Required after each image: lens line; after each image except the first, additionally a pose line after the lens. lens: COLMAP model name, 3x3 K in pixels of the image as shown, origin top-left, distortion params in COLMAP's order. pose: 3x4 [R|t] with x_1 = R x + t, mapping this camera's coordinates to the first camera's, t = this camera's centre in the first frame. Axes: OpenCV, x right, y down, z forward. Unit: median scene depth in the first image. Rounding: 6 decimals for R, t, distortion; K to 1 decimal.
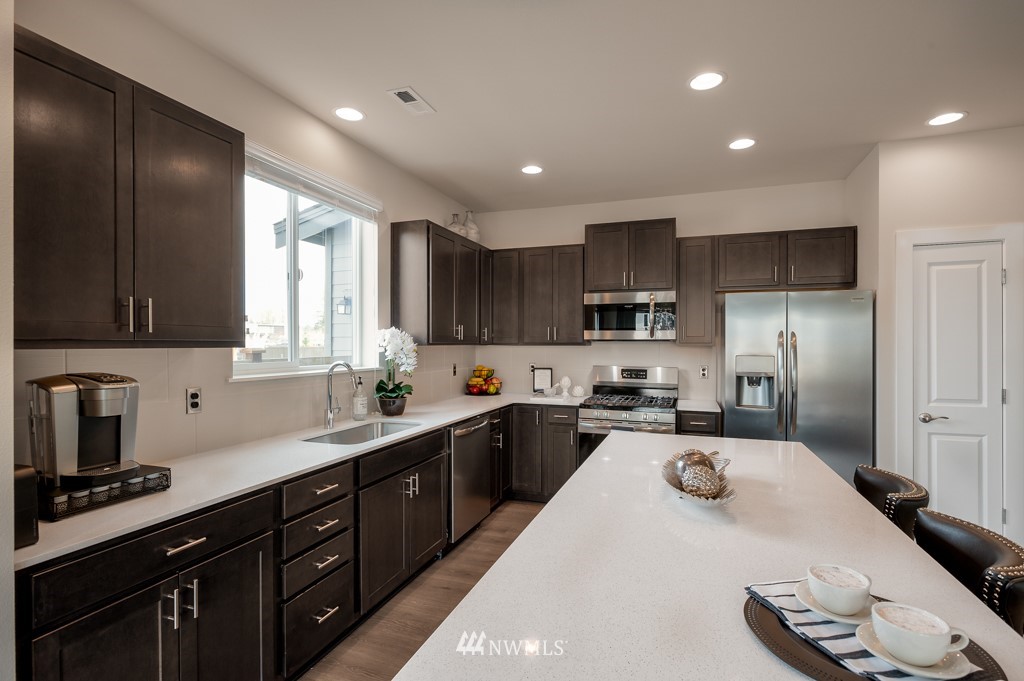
lens RADIAL K [[492.2, 0, 513.5], [0, 492.2, 343.9], [0, 0, 1]] dist [0.003983, 0.002938]
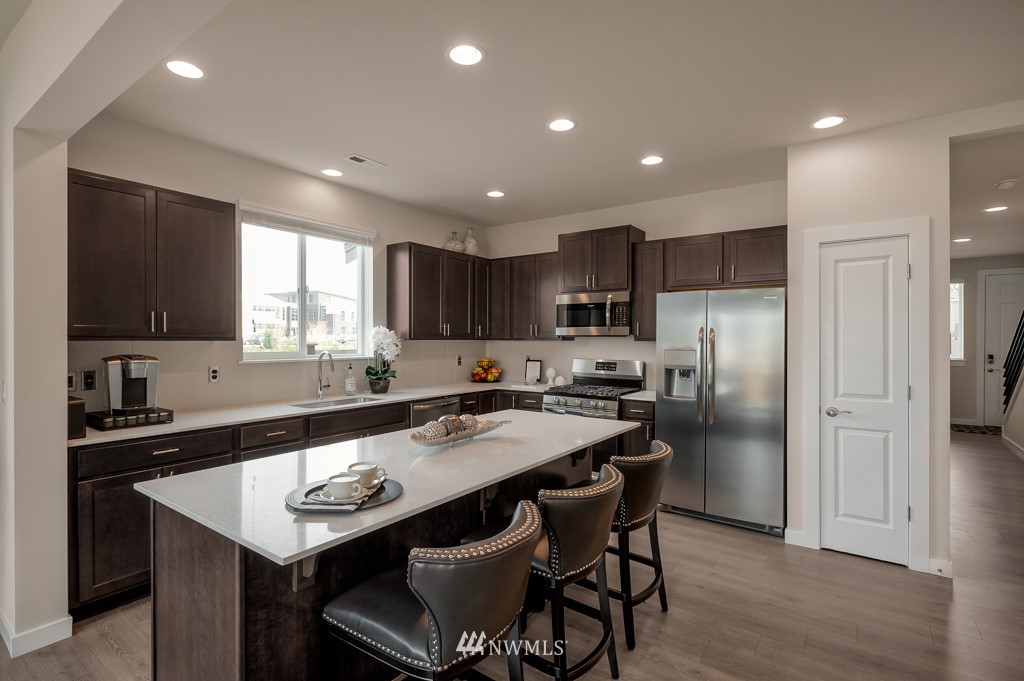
lens RADIAL K [[492.2, 0, 508.0], [0, 492.2, 338.7], [0, 0, 1]] dist [0.003983, 0.002938]
pose [[0.958816, 0.001338, -0.284026, 0.452459], [-0.001789, 0.999998, -0.001329, 0.000860], [0.284024, 0.001782, 0.958816, -0.157352]]
